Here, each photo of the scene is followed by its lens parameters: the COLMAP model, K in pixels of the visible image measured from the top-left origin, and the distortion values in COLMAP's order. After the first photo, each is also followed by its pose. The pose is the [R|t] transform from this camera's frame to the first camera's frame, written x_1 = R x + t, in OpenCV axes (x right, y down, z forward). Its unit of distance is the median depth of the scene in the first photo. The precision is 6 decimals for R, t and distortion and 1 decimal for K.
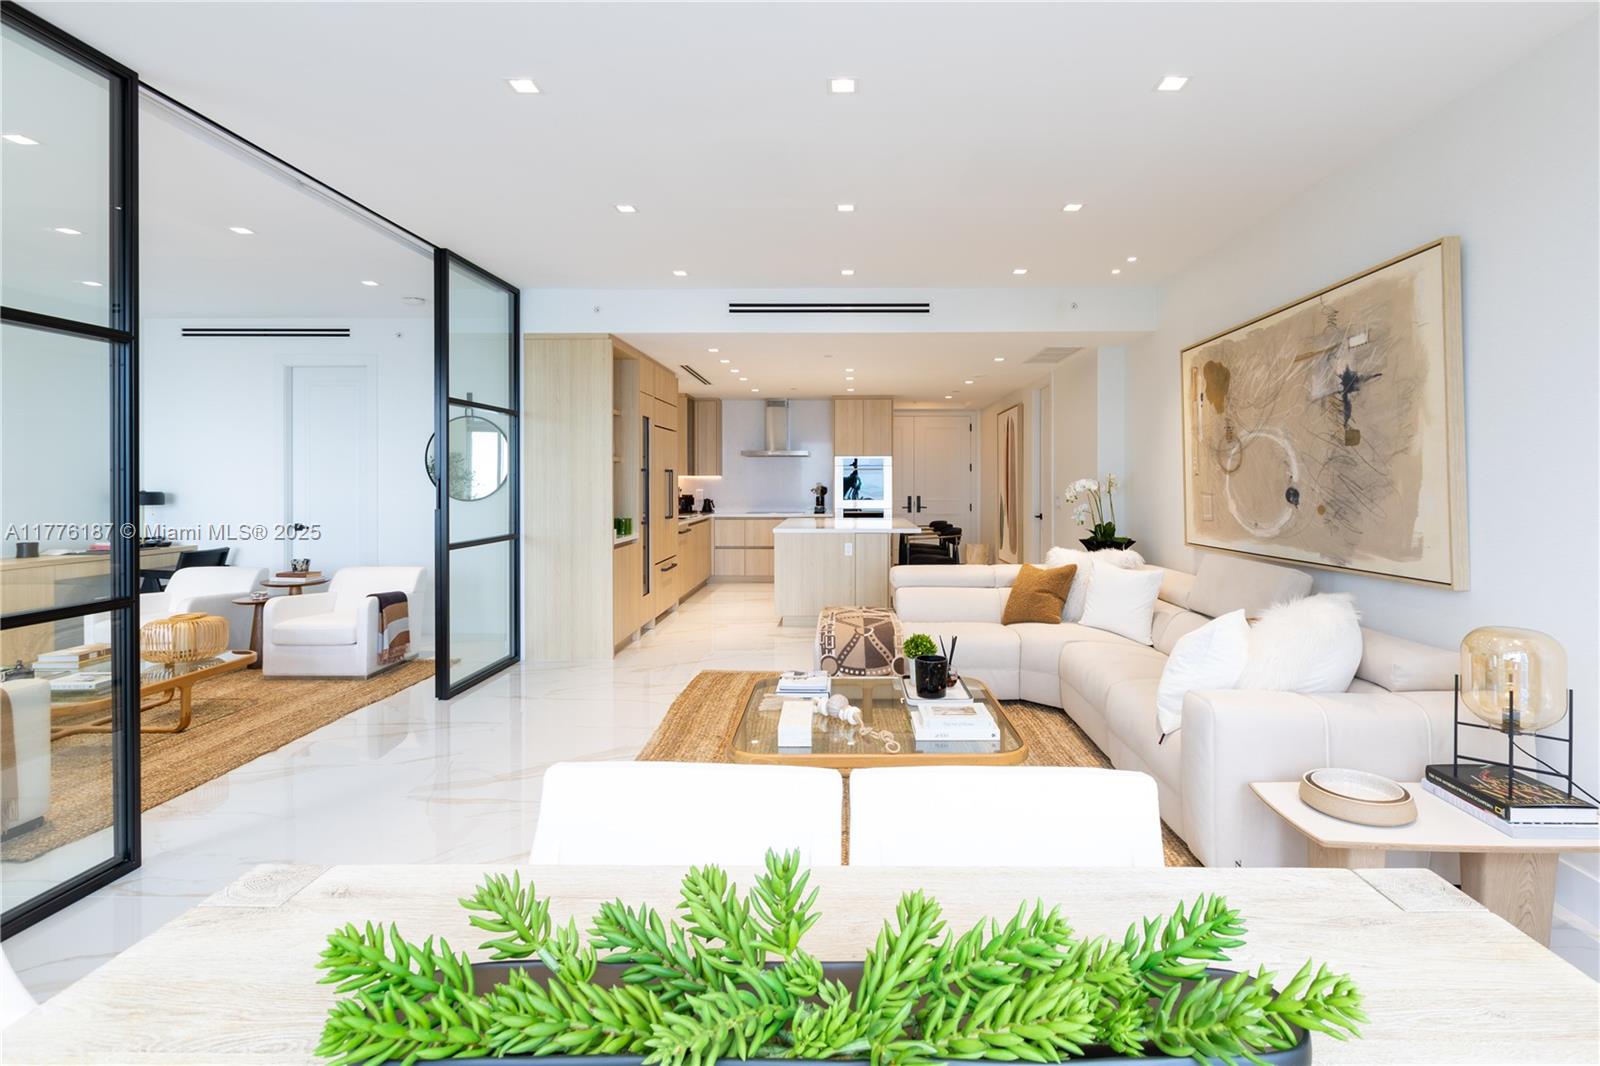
lens RADIAL K [[789.5, 0, 829.4], [0, 789.5, 484.8], [0, 0, 1]] dist [0.001259, 0.000779]
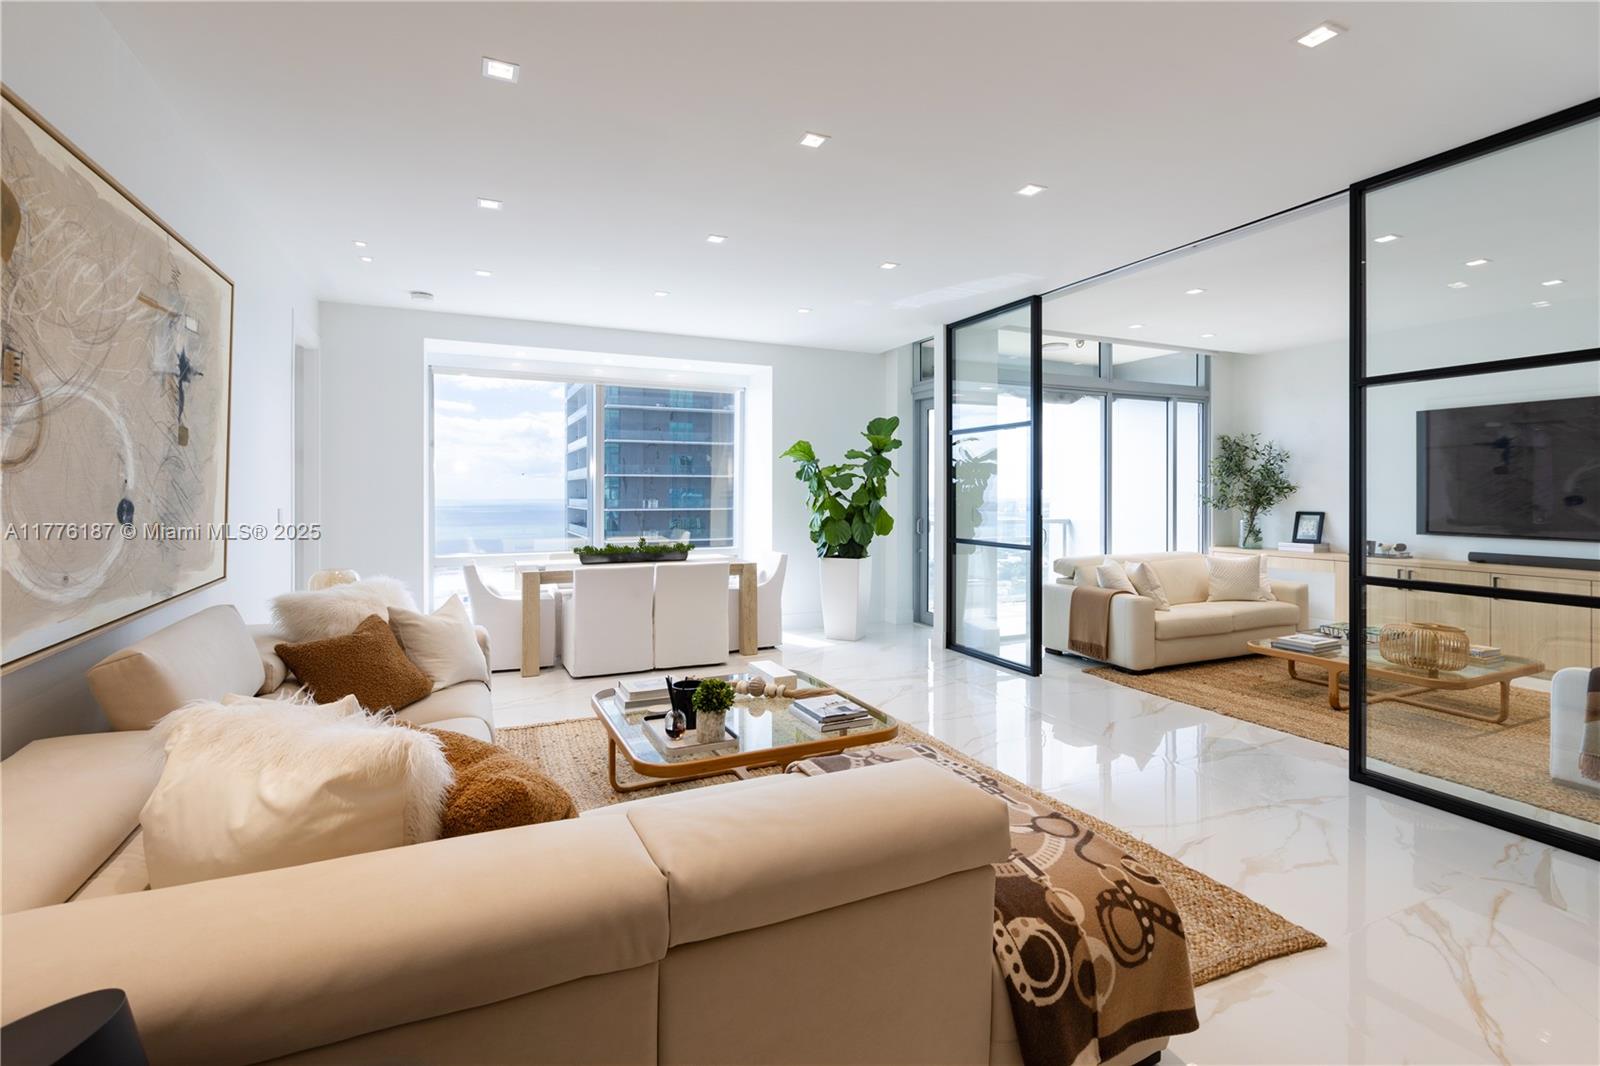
lens RADIAL K [[721.9, 0, 799.4], [0, 721.9, 496.0], [0, 0, 1]] dist [-0.001260, 0.000403]
pose [[-0.895596, 0.001074, -0.444868, 0.354935], [-0.004756, 0.999917, 0.011989, -0.007344], [0.444844, 0.012853, -0.895516, 1.666351]]
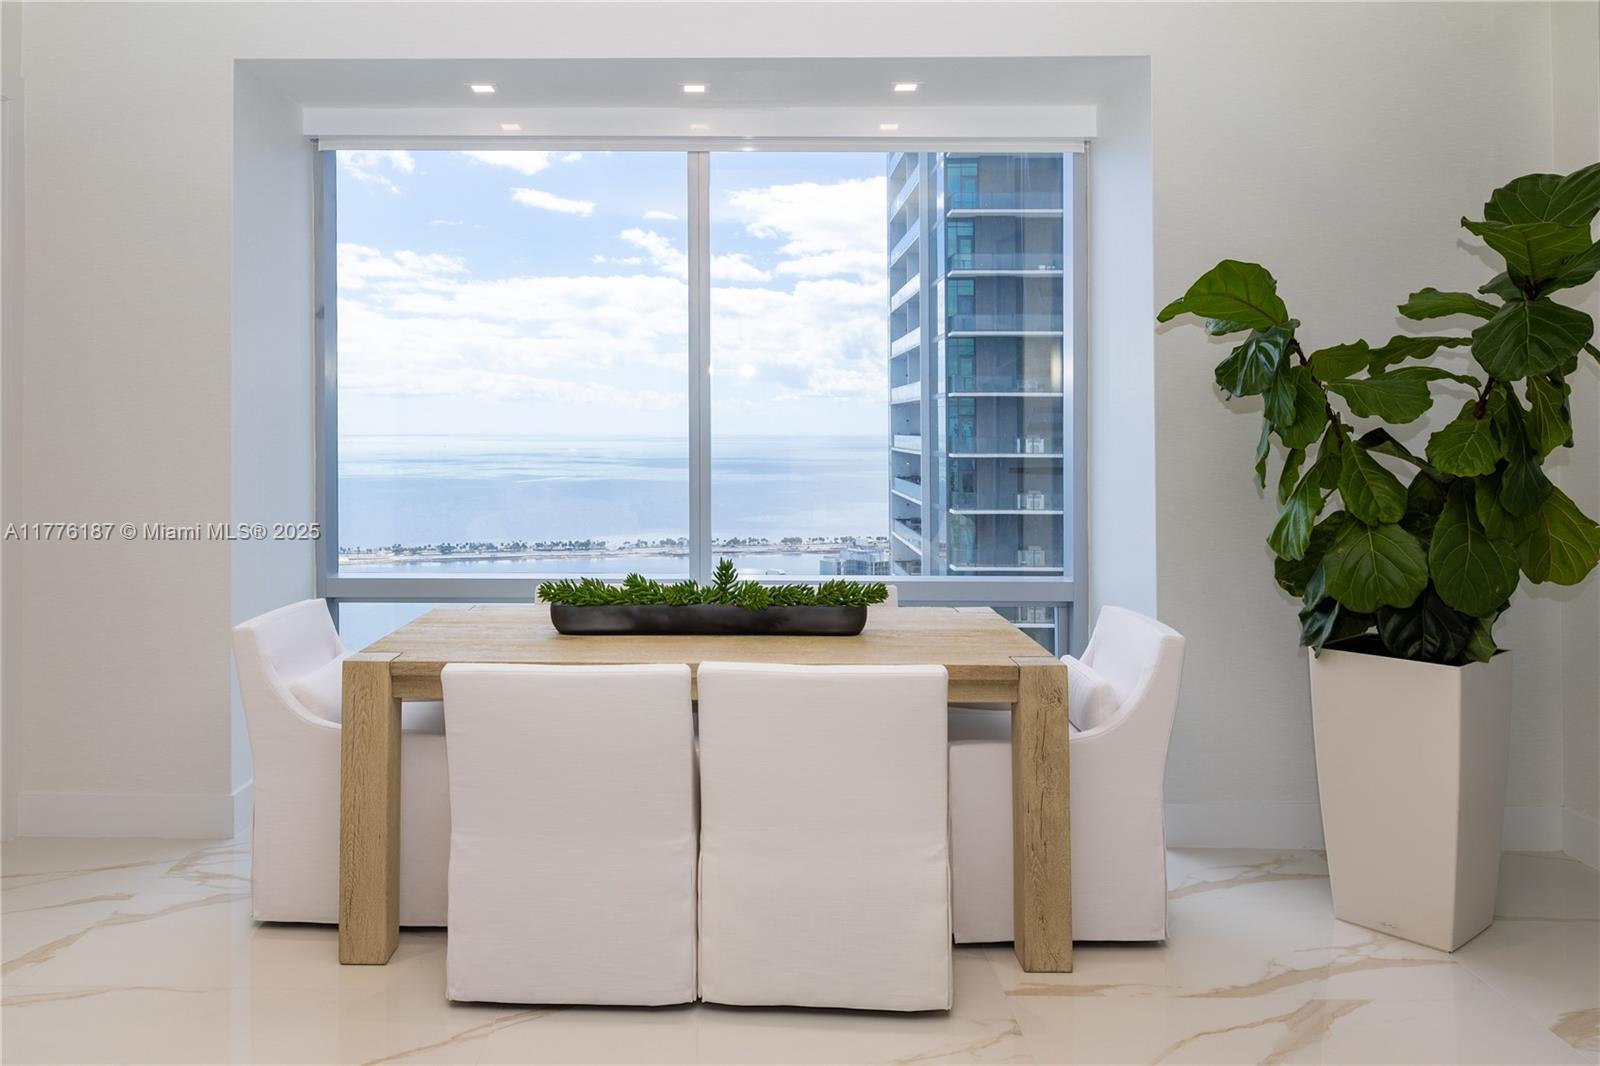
lens RADIAL K [[1233.6, 0, 712.7], [0, 1233.6, 398.4], [0, 0, 1]] dist [-0.000194, 0.001512]
pose [[-0.999997, -0.000697, 0.002181, -0.004716], [-0.000732, 0.999871, -0.016041, -0.005188], [-0.002169, -0.016043, -0.999869, 1.076569]]
